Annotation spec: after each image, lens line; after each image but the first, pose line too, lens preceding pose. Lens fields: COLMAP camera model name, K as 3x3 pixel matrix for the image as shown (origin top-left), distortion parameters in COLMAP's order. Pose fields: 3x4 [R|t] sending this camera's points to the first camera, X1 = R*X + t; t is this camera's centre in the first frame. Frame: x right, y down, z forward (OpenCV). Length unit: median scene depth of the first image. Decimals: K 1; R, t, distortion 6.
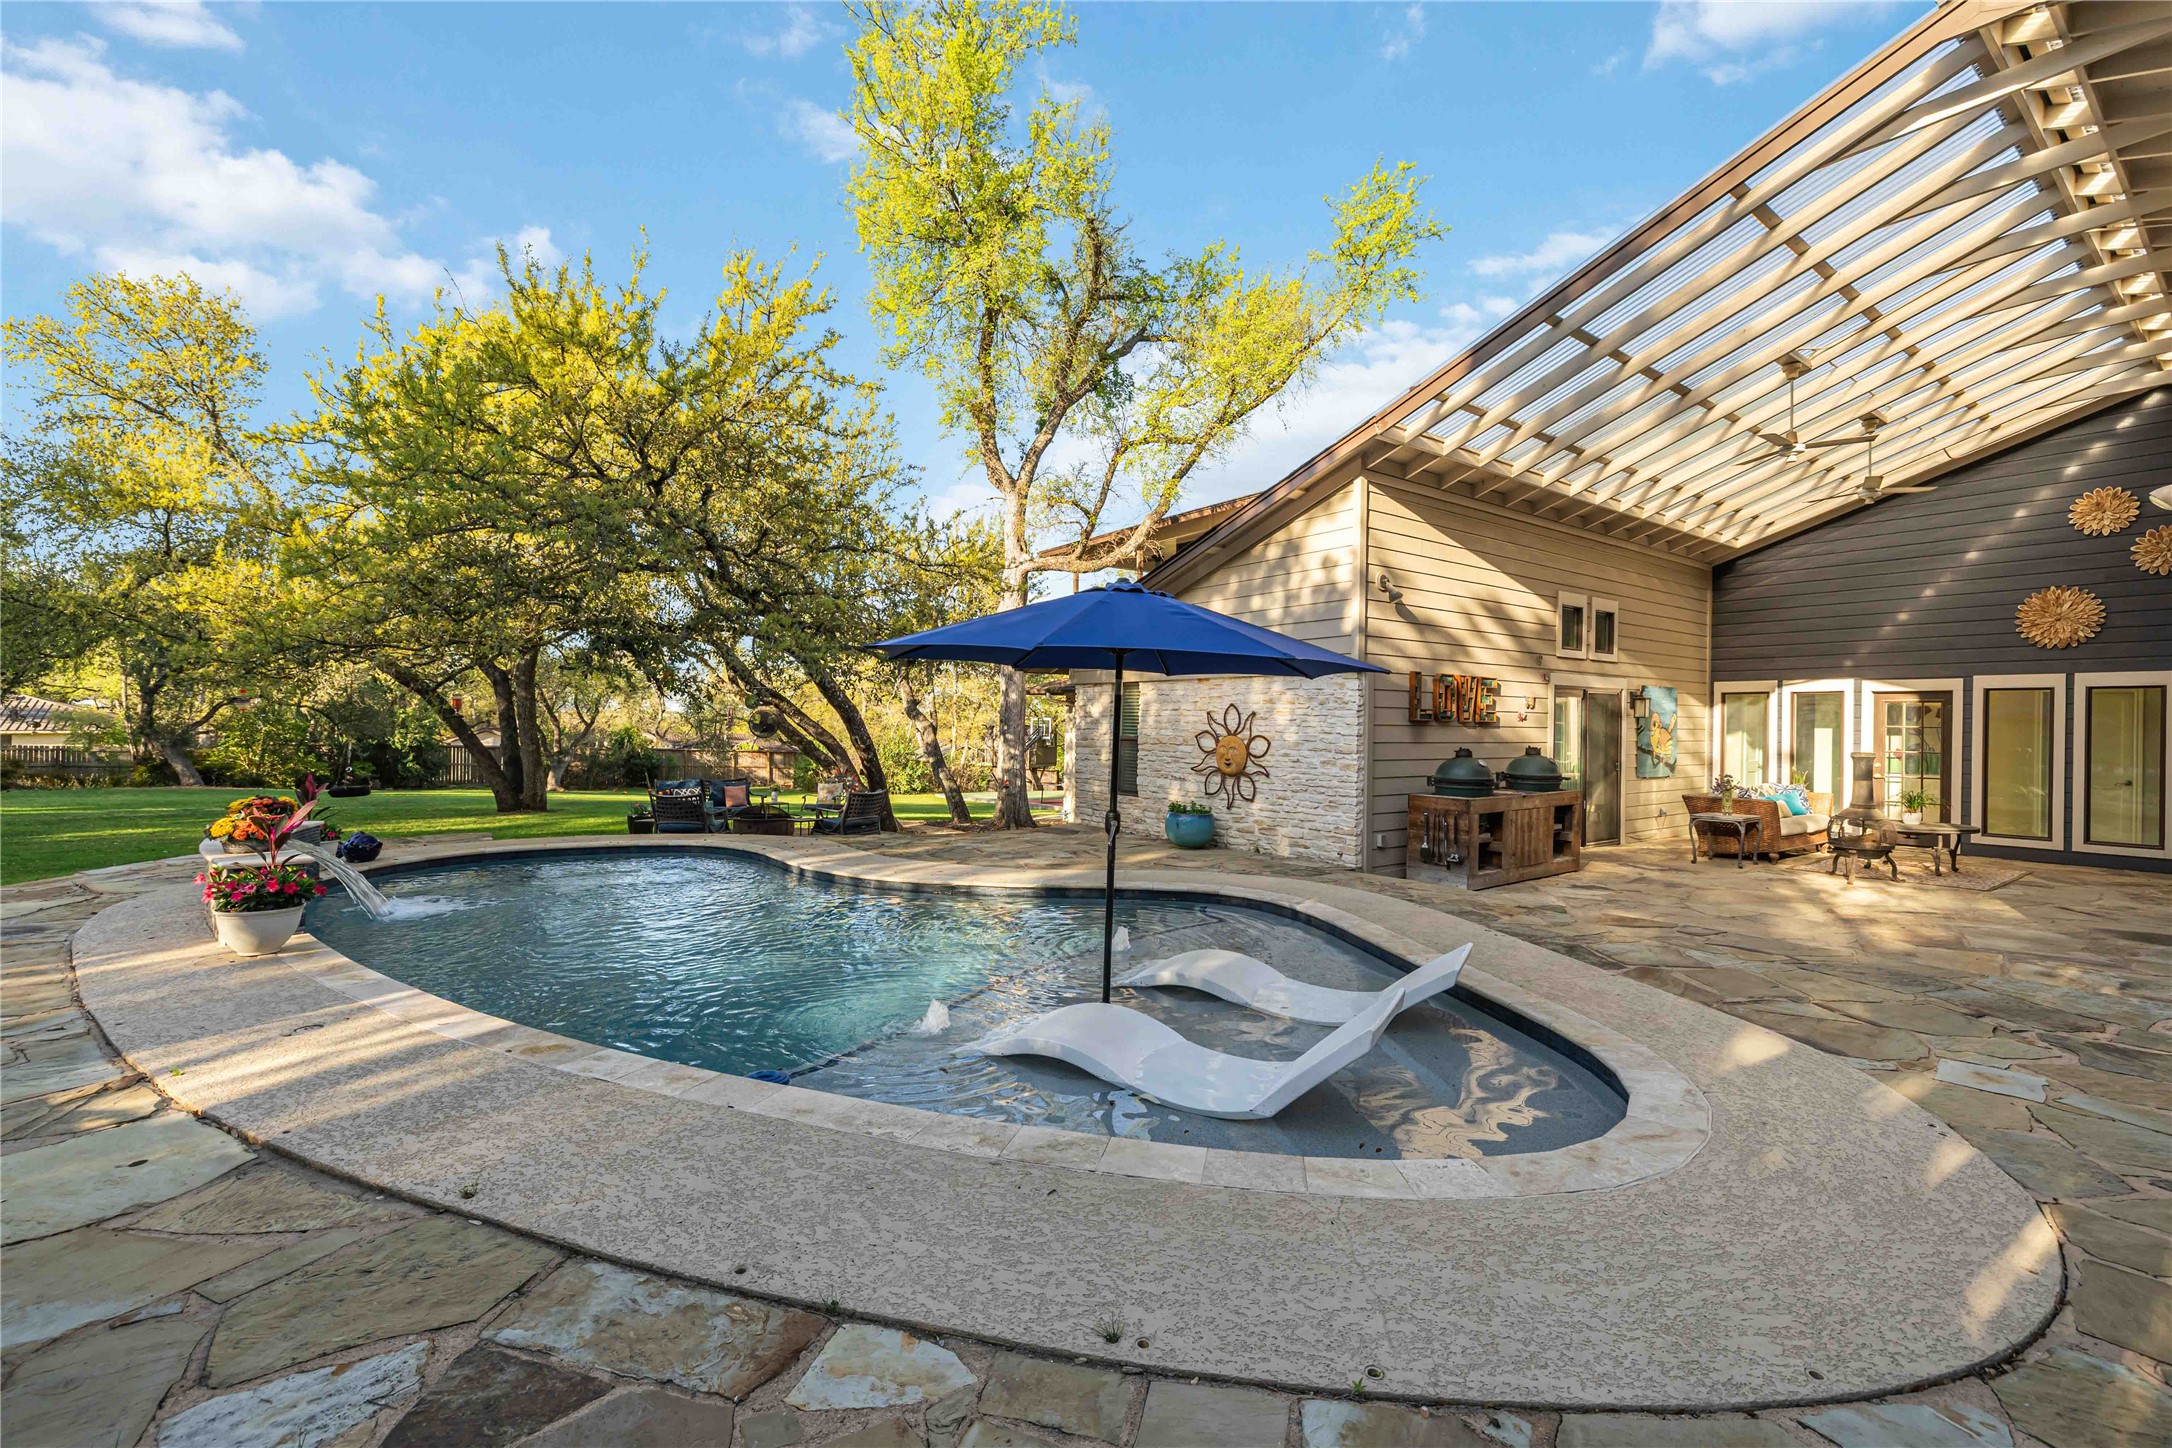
lens RADIAL K [[925.3, 0, 1087.4], [0, 925.3, 726.5], [0, 0, 1]] dist [0.008415, -0.000814]
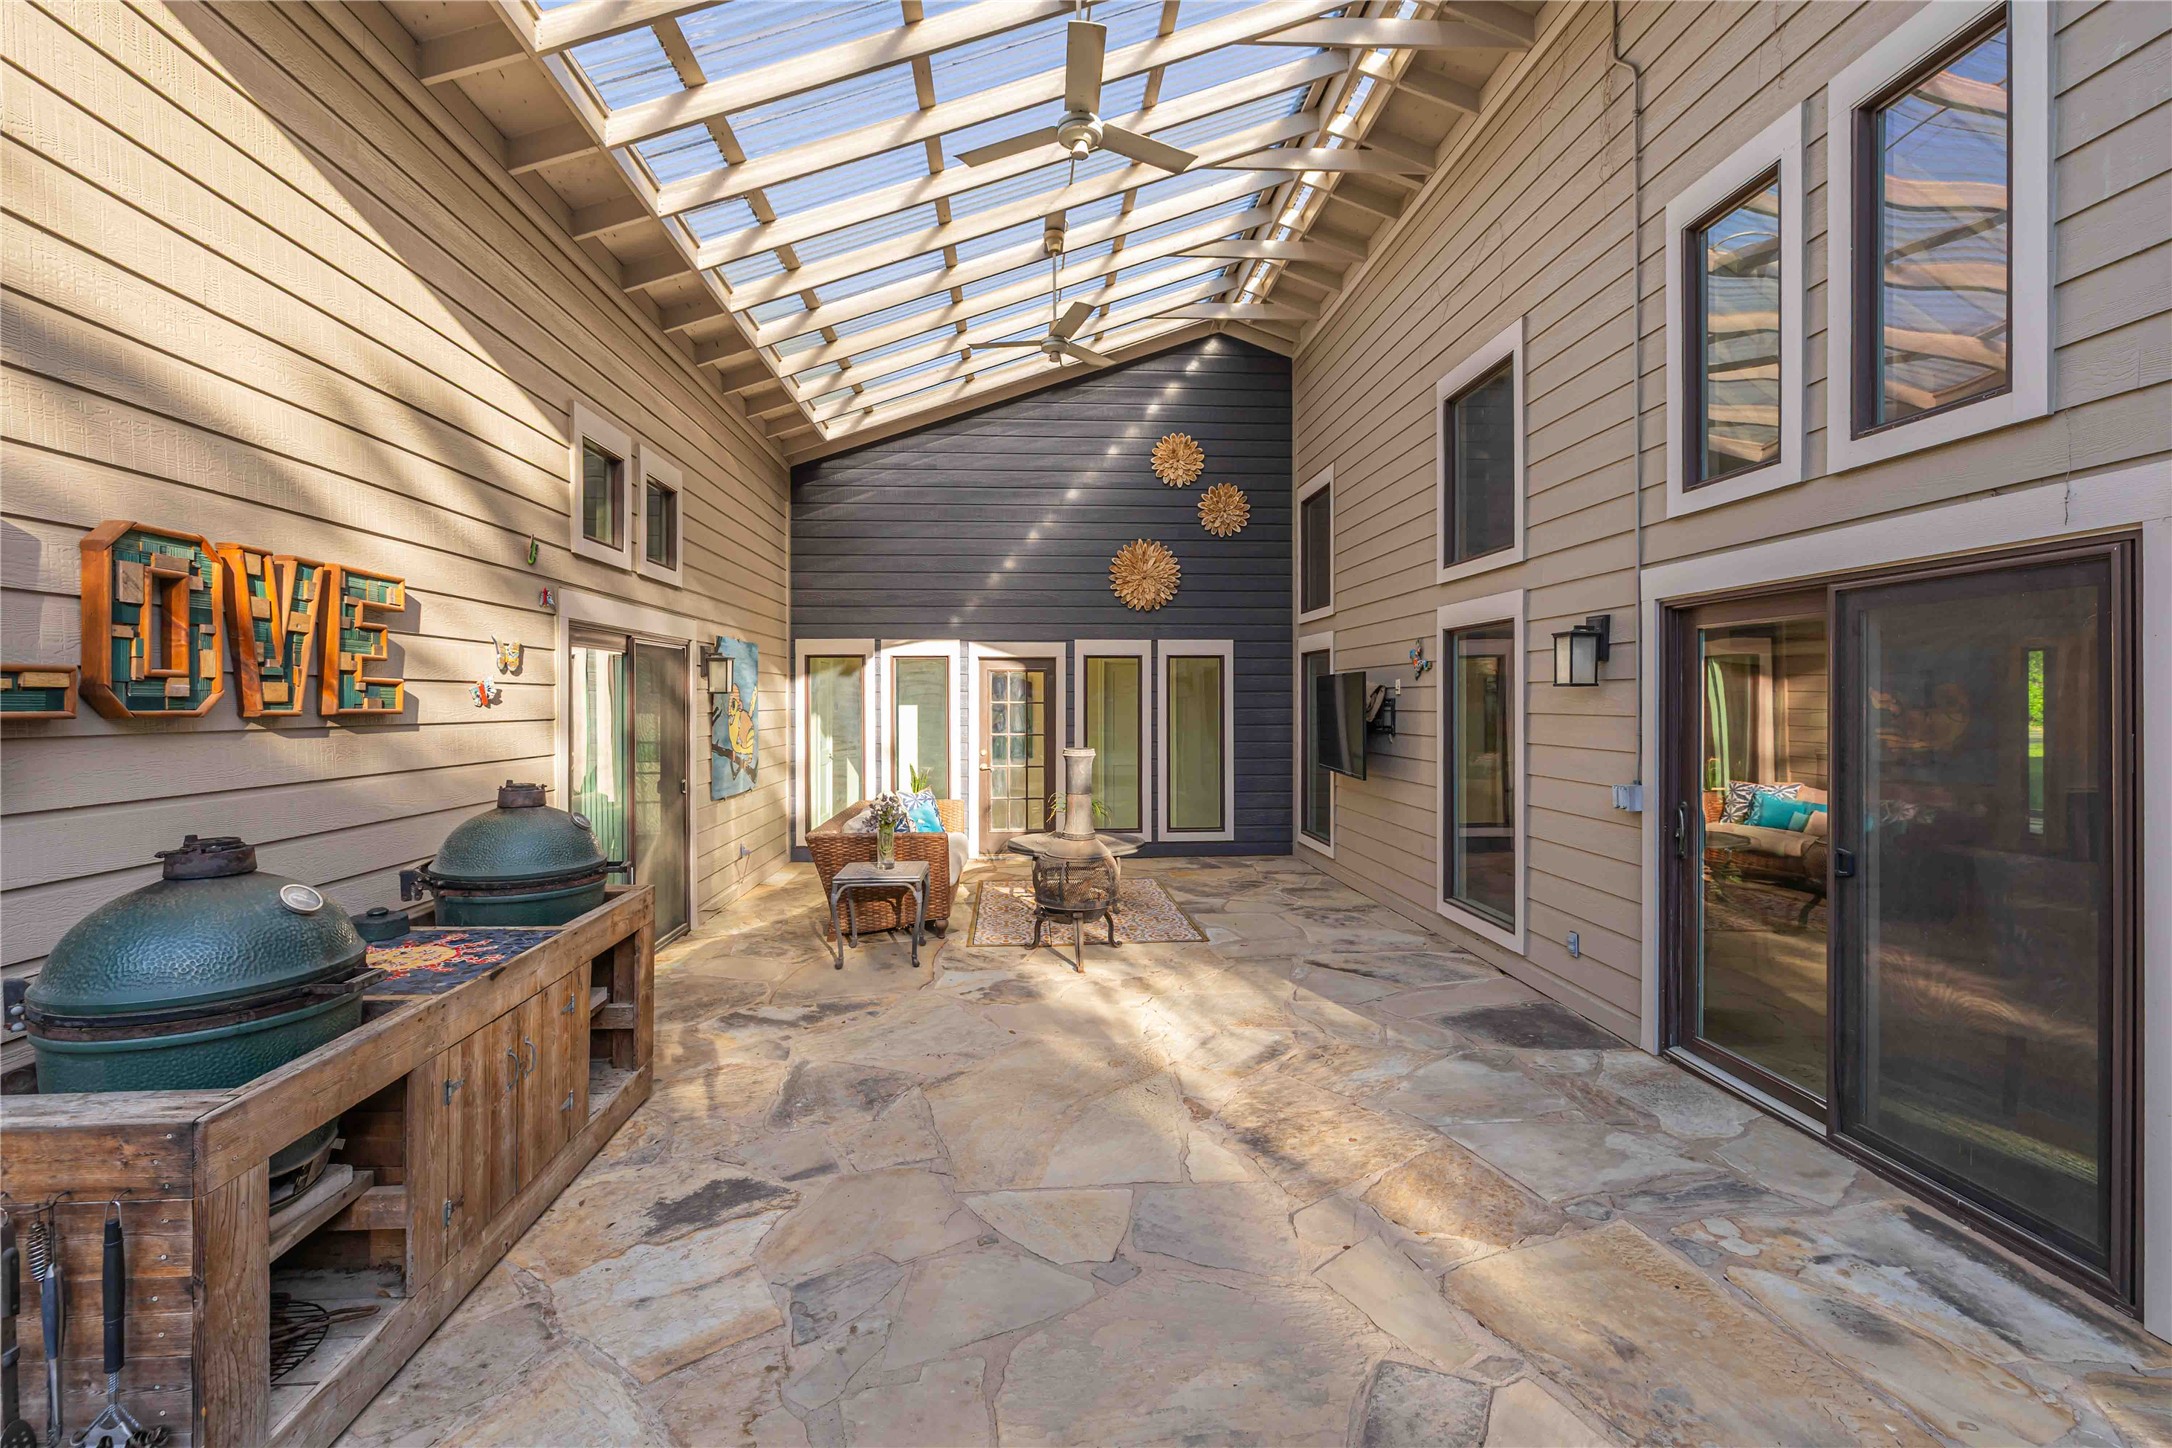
lens RADIAL K [[925.3, 0, 1081.4], [0, 925.3, 695.6], [0, 0, 1]] dist [0.008415, -0.000814]
pose [[0.537021, -0.009844, 0.843511, 0.271255], [0.013277, 0.999907, 0.003216, -0.007889], [-0.843464, 0.009472, 0.537102, 0.573856]]
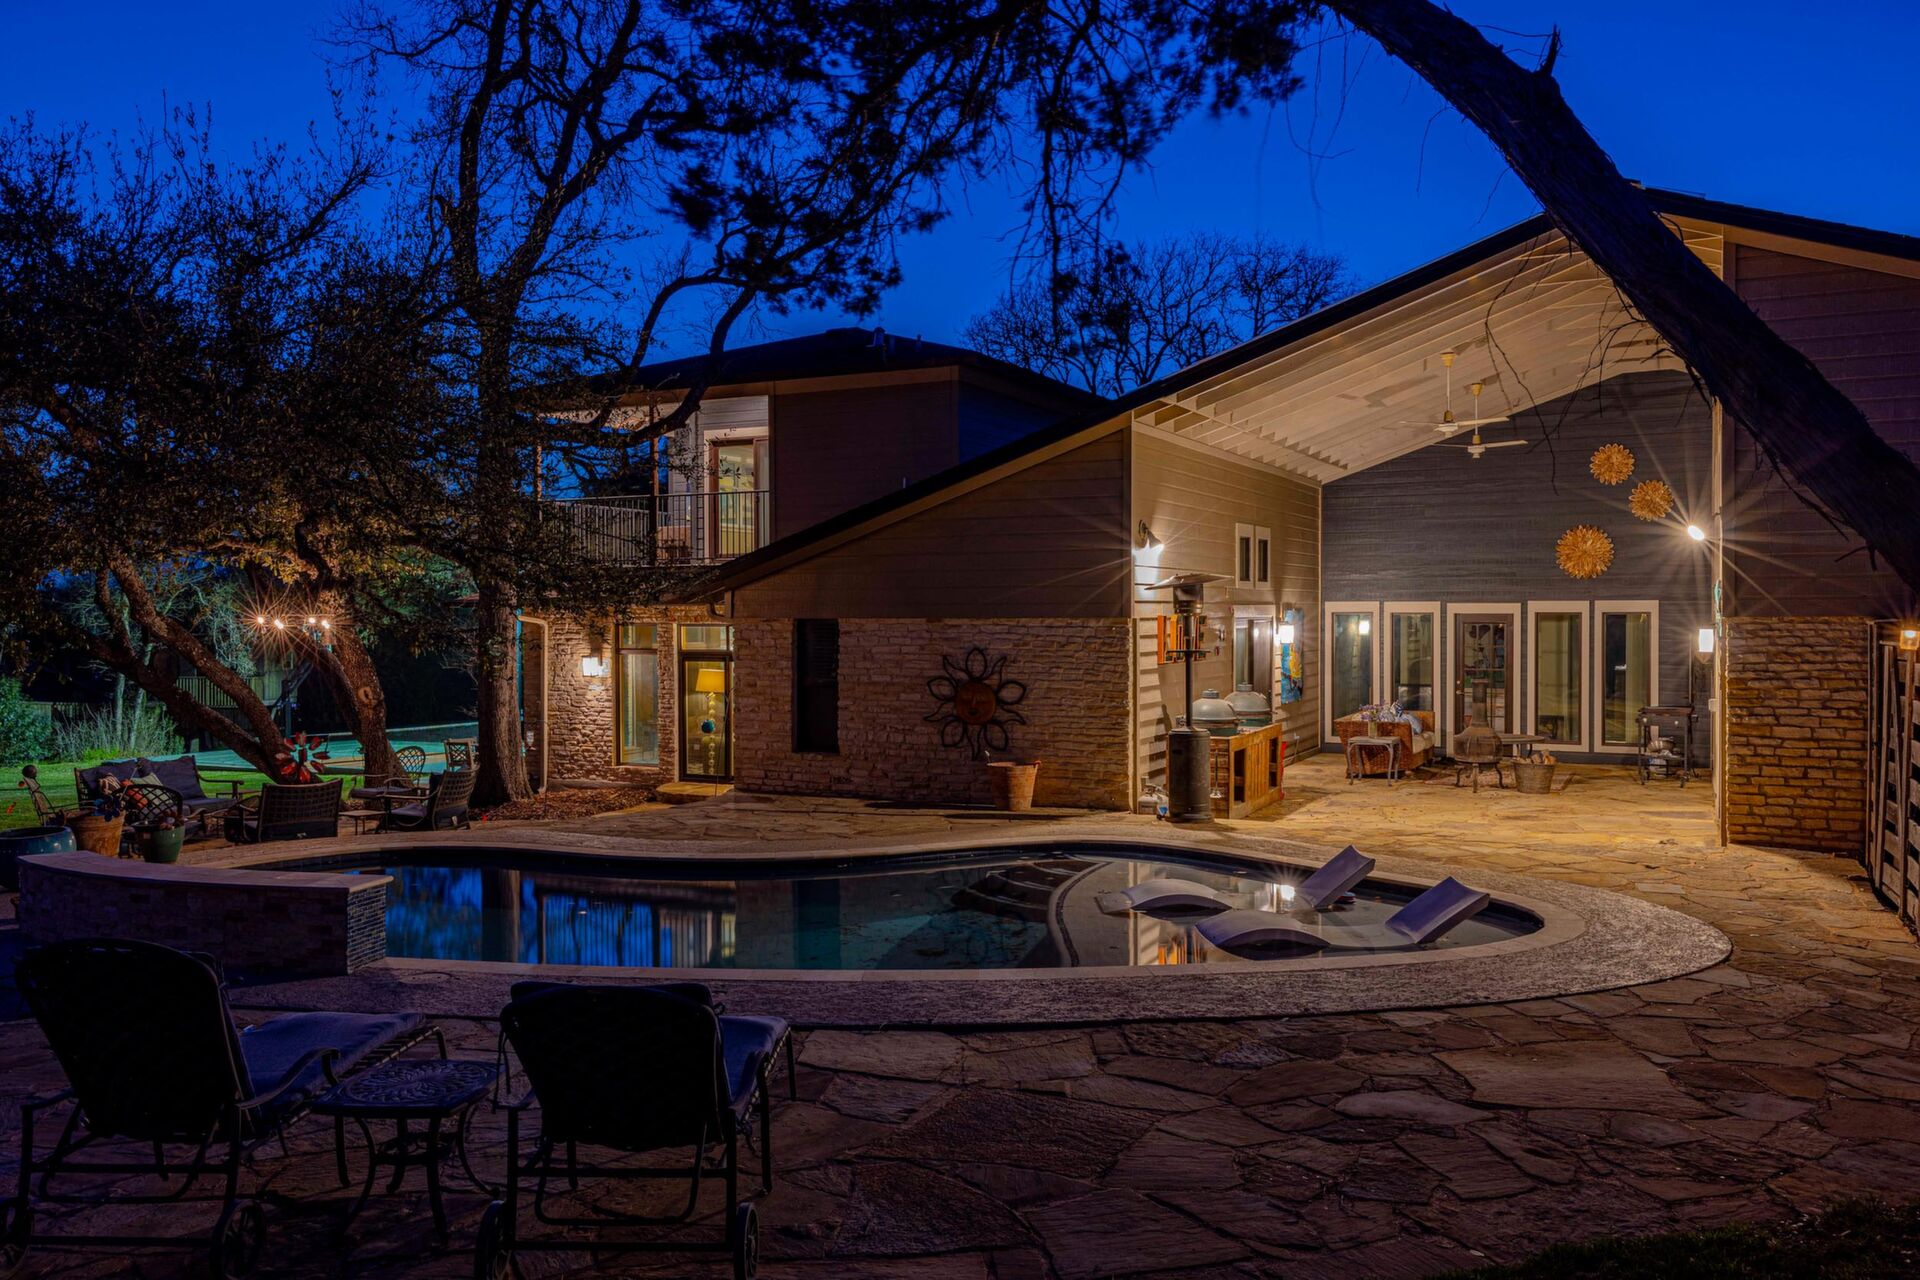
lens RADIAL K [[1522.0, 0, 955.7], [0, 1522.0, 626.5], [0, 0, 1]] dist [0.008785, -0.006283]
pose [[0.887107, -0.019220, 0.461164, -0.522050], [0.014351, 0.999798, 0.014061, -0.061370], [-0.461341, -0.005855, 0.887203, -0.318911]]
